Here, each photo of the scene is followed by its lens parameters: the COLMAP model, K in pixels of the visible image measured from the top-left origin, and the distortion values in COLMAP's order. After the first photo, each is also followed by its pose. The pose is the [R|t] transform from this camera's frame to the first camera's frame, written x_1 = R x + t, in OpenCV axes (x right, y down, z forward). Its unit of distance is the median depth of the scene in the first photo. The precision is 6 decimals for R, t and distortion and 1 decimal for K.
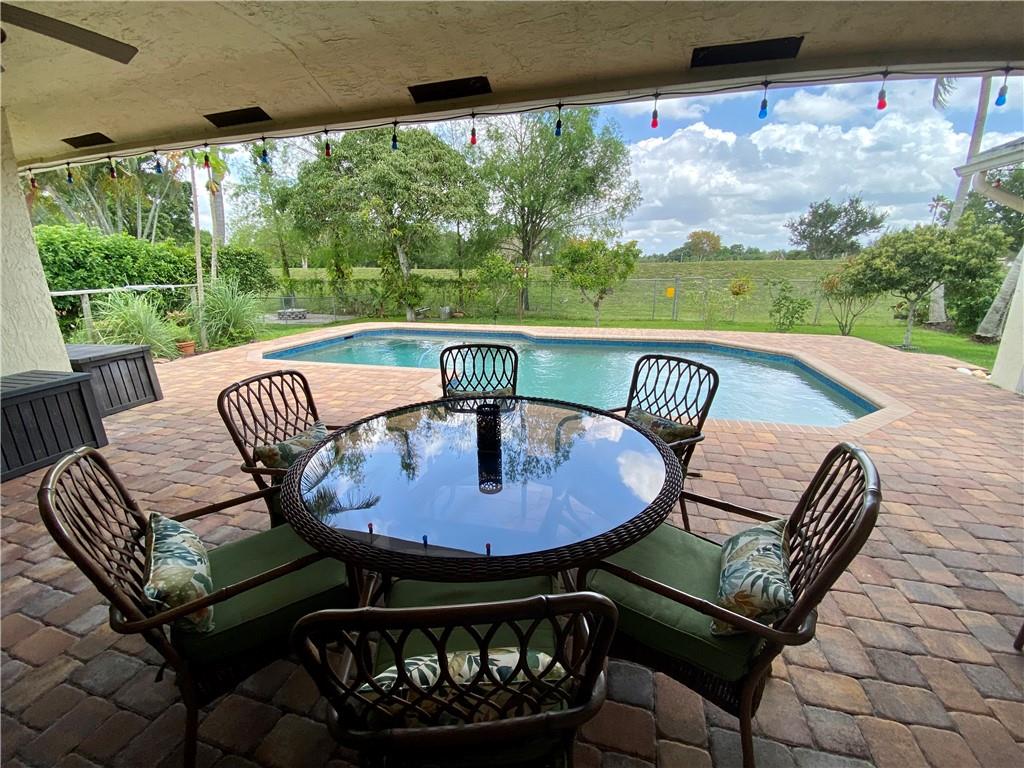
lens RADIAL K [[416.2, 0, 509.0], [0, 416.2, 389.8], [0, 0, 1]] dist [0.037923, -0.027009]
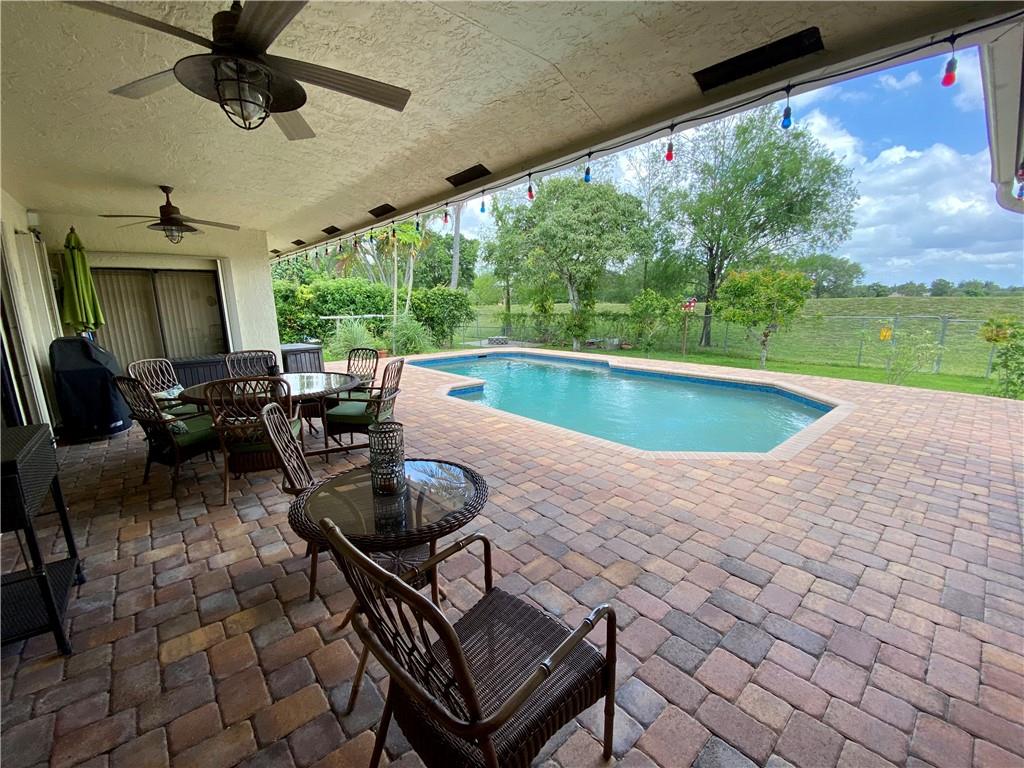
lens RADIAL K [[416.2, 0, 509.0], [0, 416.2, 389.8], [0, 0, 1]] dist [0.037923, -0.027009]
pose [[0.831673, 0.111152, -0.544027, 0.334117], [-0.154975, 0.987291, -0.035199, 0.007208], [0.533200, 0.113585, 0.838329, -0.009410]]
